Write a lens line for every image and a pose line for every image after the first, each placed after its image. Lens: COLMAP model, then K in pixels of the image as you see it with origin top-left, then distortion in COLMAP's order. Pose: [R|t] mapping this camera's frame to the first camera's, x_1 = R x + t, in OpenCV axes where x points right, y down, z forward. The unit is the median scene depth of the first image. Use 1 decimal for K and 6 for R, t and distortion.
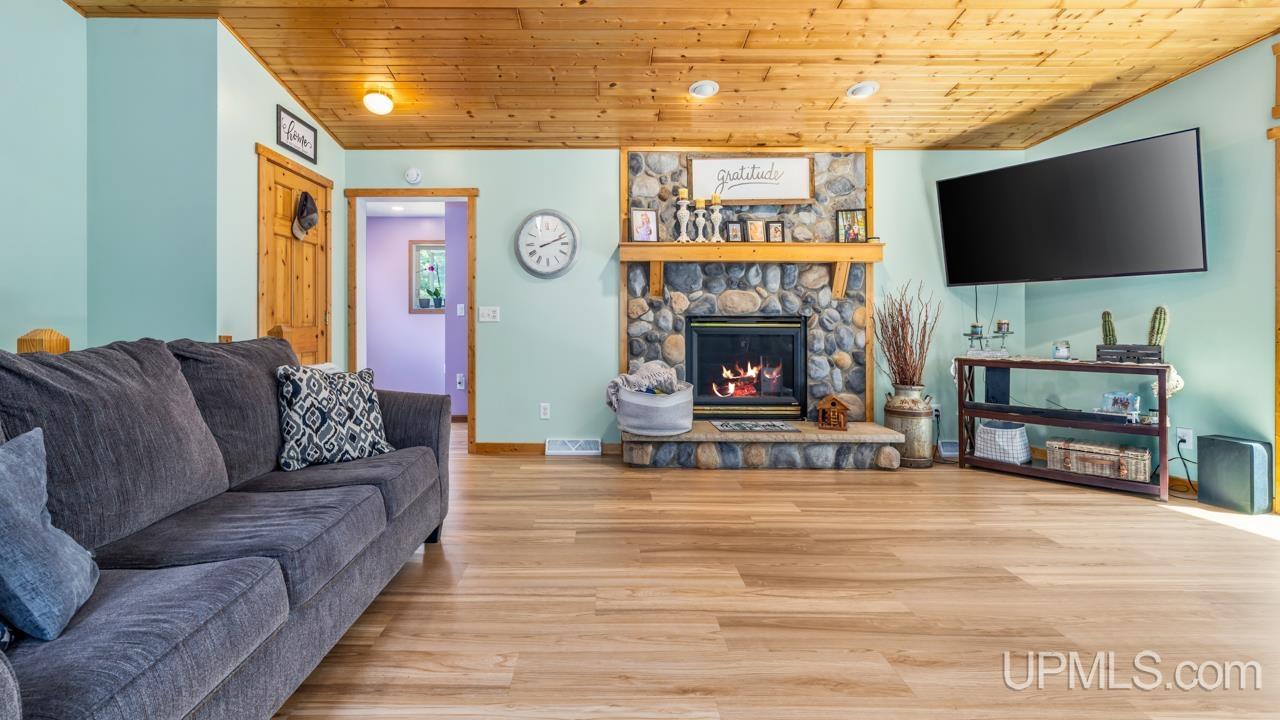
lens RADIAL K [[542.9, 0, 636.7], [0, 542.9, 323.3], [0, 0, 1]] dist [-0.001705, -0.000264]
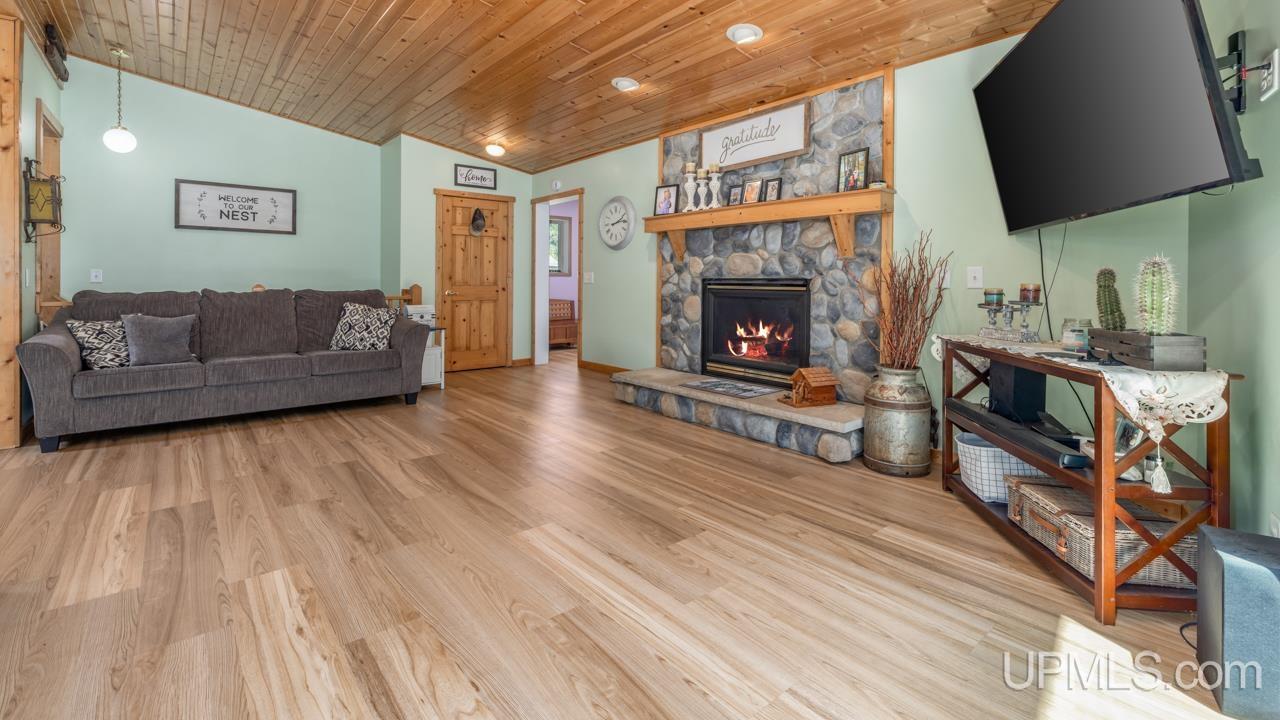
lens RADIAL K [[495.5, 0, 639.1], [0, 495.5, 284.0], [0, 0, 1]] dist [0.000105, -0.000002]
pose [[0.680816, 0.005280, -0.732435, 0.733992], [-0.007297, 0.999973, 0.000426, -0.002512], [0.732418, 0.005054, 0.680836, 0.236873]]
